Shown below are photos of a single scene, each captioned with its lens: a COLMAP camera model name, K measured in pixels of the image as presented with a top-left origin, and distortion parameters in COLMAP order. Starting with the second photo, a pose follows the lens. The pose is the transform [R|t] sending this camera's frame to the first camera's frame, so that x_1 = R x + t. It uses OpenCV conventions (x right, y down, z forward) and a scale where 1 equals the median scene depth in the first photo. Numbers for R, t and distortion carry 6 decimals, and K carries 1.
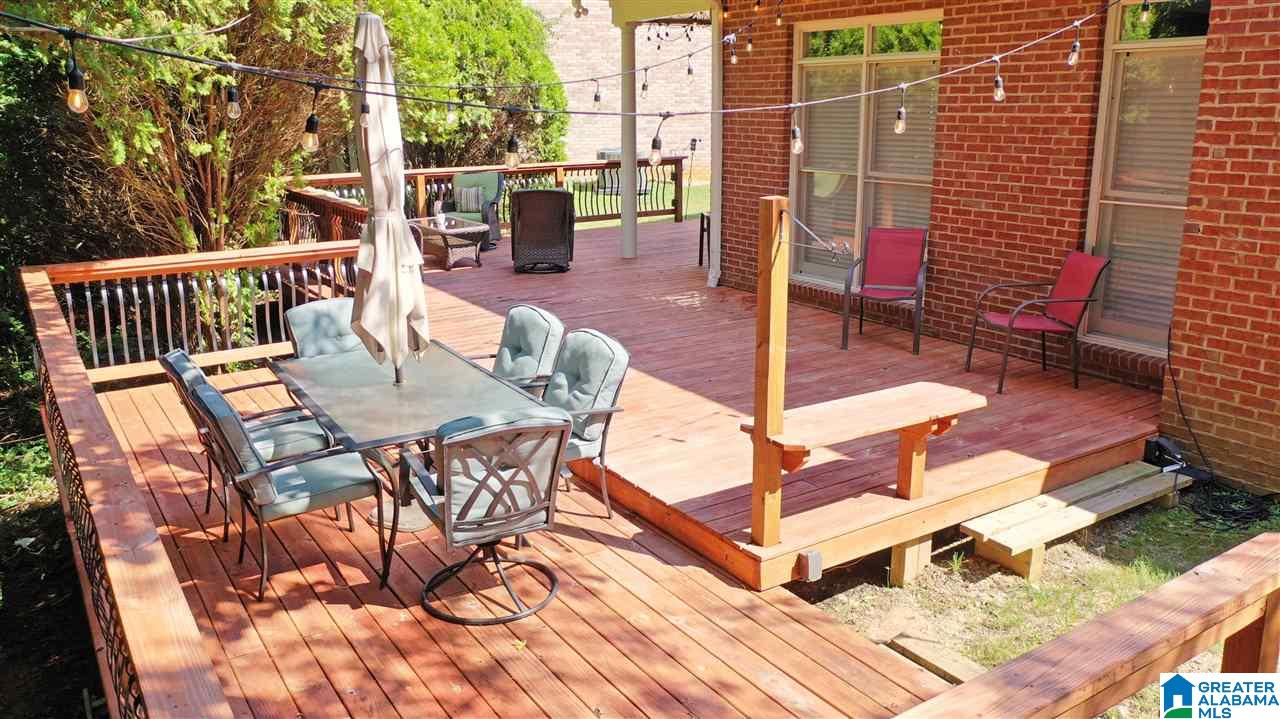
lens RADIAL K [[1005.5, 0, 645.7], [0, 1005.5, 361.3], [0, 0, 1]] dist [0.000408, 0.004412]
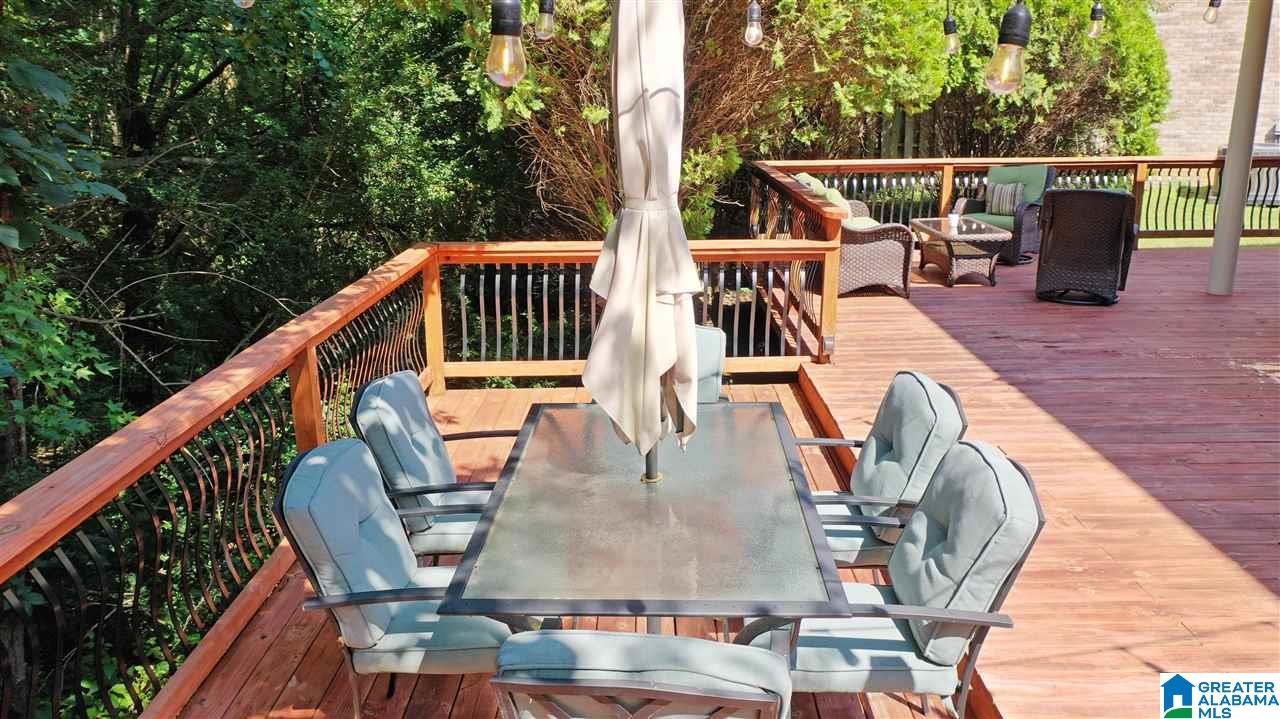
lens RADIAL K [[1005.5, 0, 645.7], [0, 1005.5, 361.3], [0, 0, 1]] dist [0.000408, 0.004412]
pose [[0.835109, 0.141481, -0.531579, 0.028704], [-0.139428, 0.989243, 0.044248, -0.030728], [0.532121, 0.037166, 0.845852, 0.189243]]
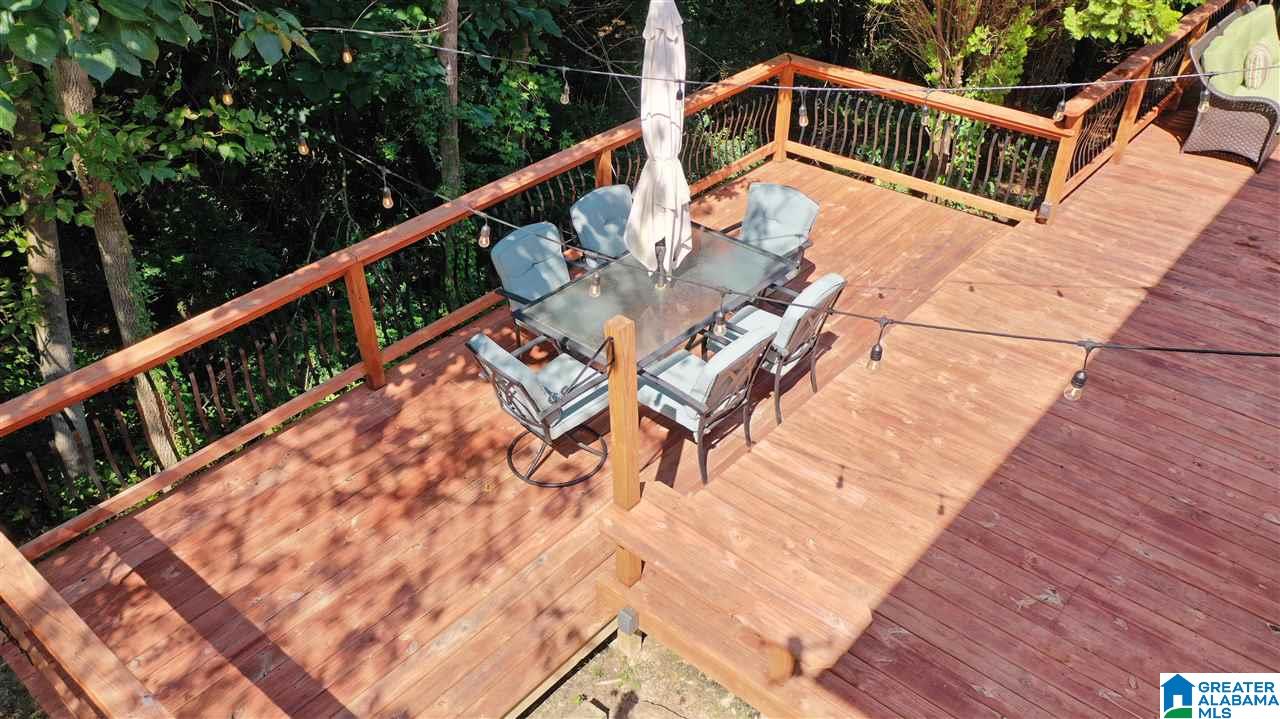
lens RADIAL K [[1005.5, 0, 645.7], [0, 1005.5, 361.3], [0, 0, 1]] dist [0.000408, 0.004412]
pose [[0.279749, 0.559989, -0.779842, 0.302642], [-0.242630, 0.827143, 0.506917, -0.207487], [0.928909, 0.047404, 0.367262, 0.213298]]
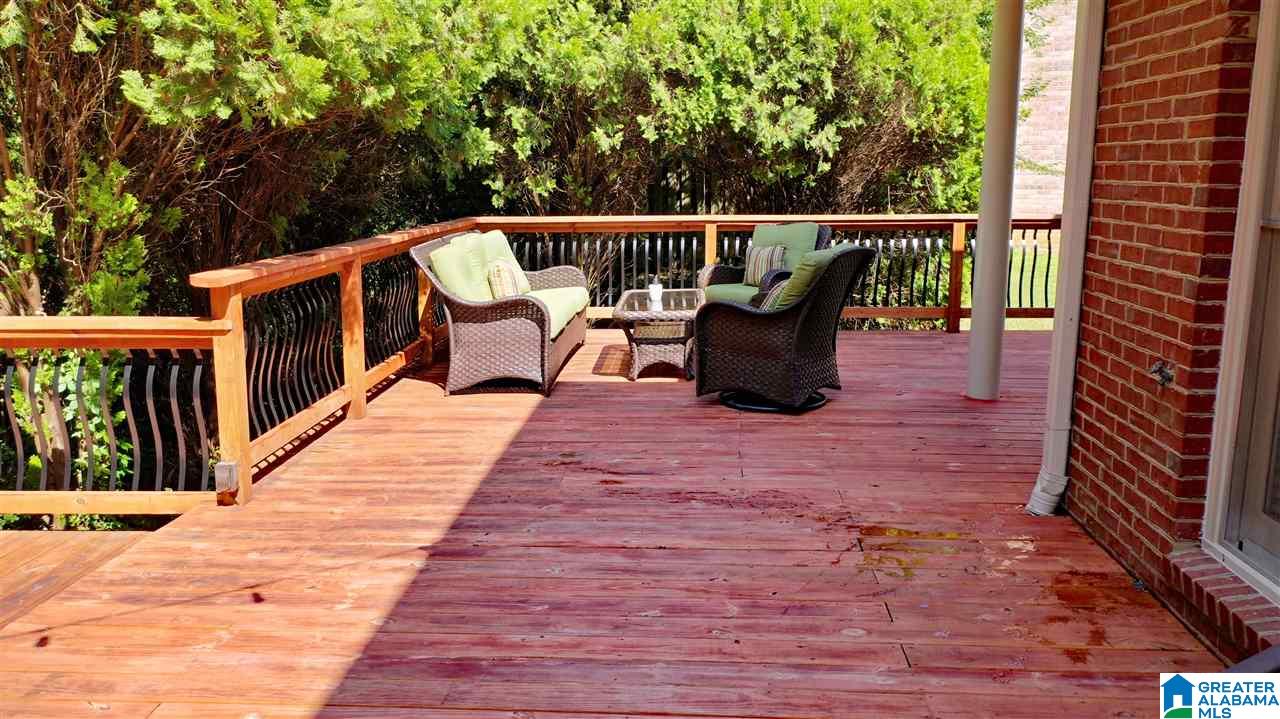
lens RADIAL K [[1013.7, 0, 642.6], [0, 1013.7, 358.7], [0, 0, 1]] dist [0.009171, 0.001704]
pose [[0.803991, 0.115773, -0.583262, 0.136863], [-0.155332, 0.987697, -0.018066, -0.083434], [0.573995, 0.105124, 0.812083, 0.468904]]
